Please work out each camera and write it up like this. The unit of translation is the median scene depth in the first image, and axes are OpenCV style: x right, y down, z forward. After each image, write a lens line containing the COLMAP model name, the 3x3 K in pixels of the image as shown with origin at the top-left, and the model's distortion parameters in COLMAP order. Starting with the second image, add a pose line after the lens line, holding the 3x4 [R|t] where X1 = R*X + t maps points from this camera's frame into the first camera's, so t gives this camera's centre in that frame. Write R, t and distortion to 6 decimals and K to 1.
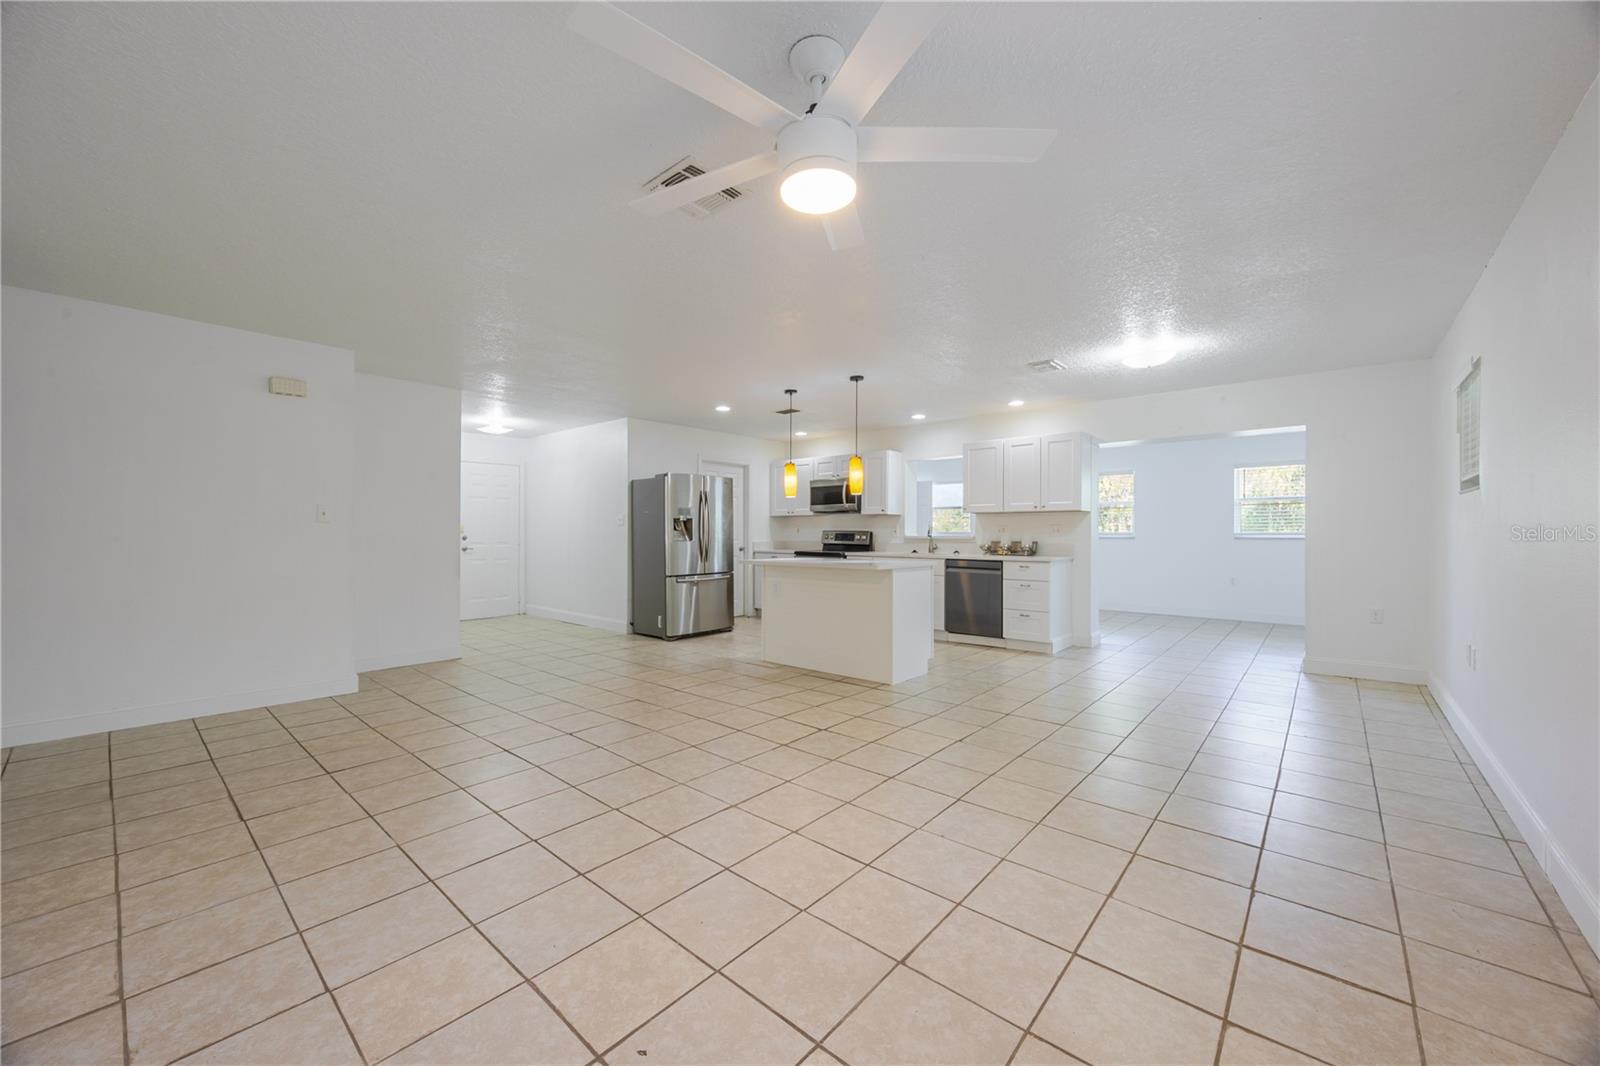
lens RADIAL K [[614.6, 0, 780.0], [0, 614.6, 533.0], [0, 0, 1]] dist [-0.000811, -0.000445]
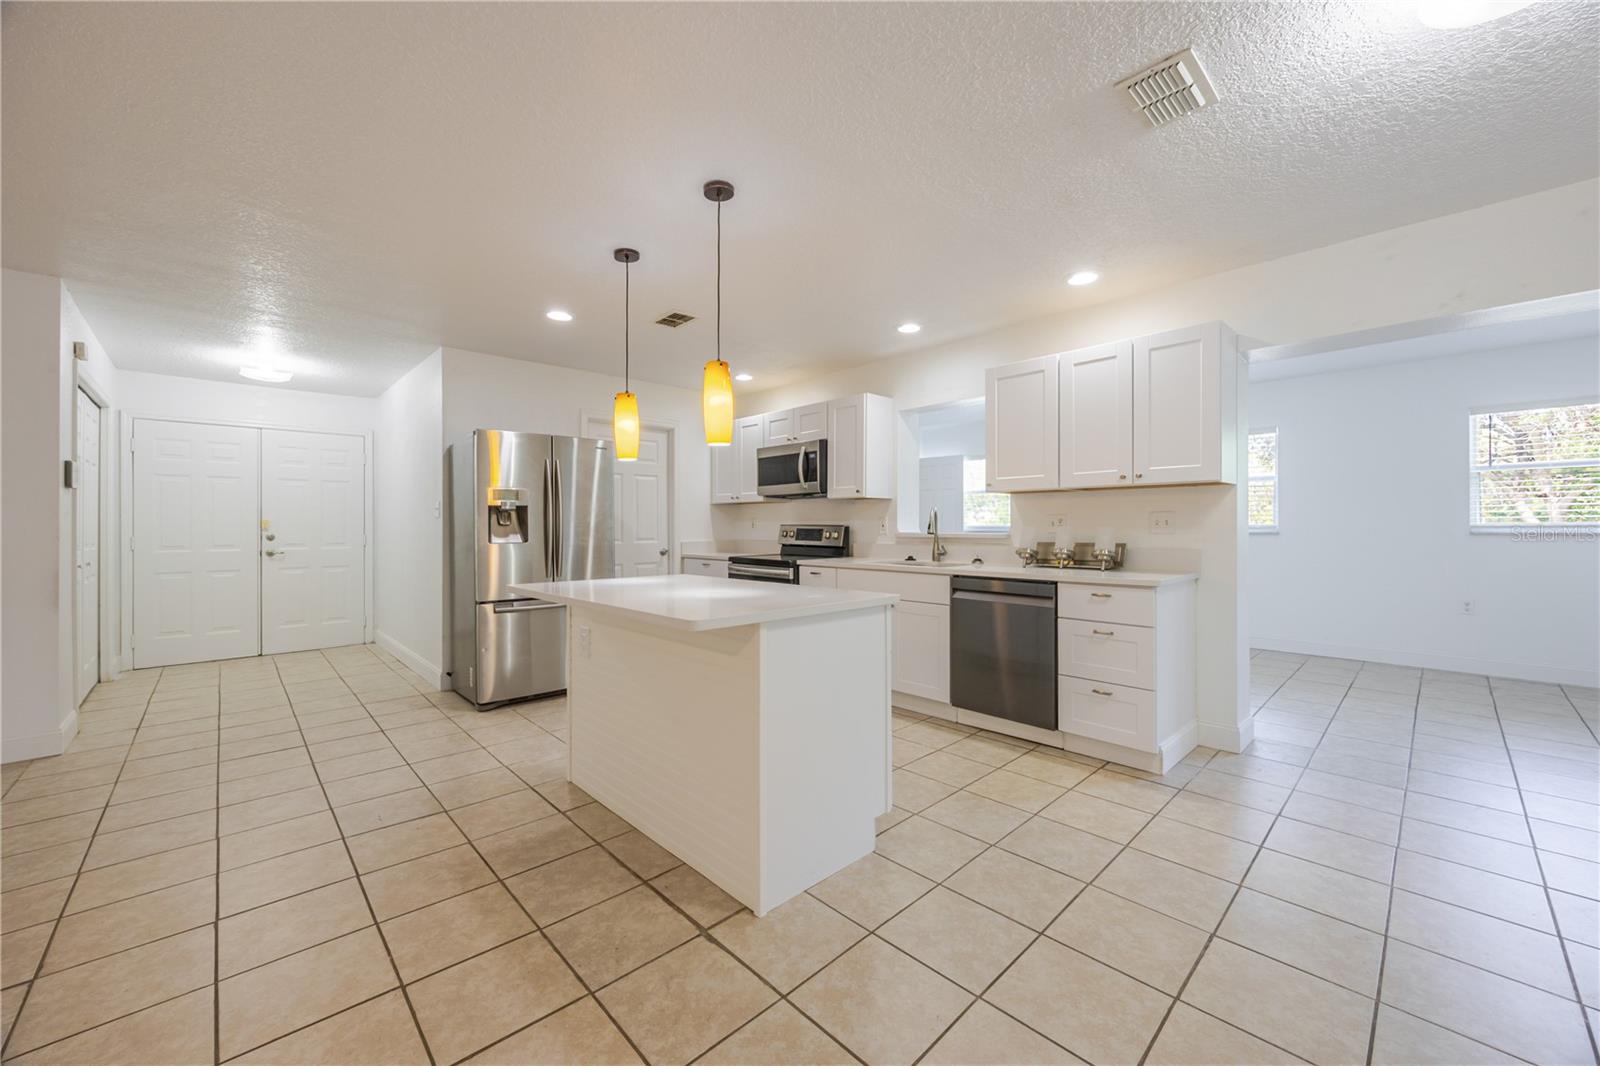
lens RADIAL K [[614.6, 0, 785.8], [0, 614.6, 526.7], [0, 0, 1]] dist [-0.000811, -0.000445]
pose [[0.996445, -0.004875, -0.084099, 0.160527], [0.004915, 0.999988, 0.000274, -0.002158], [0.084097, -0.000686, 0.996457, 0.418986]]
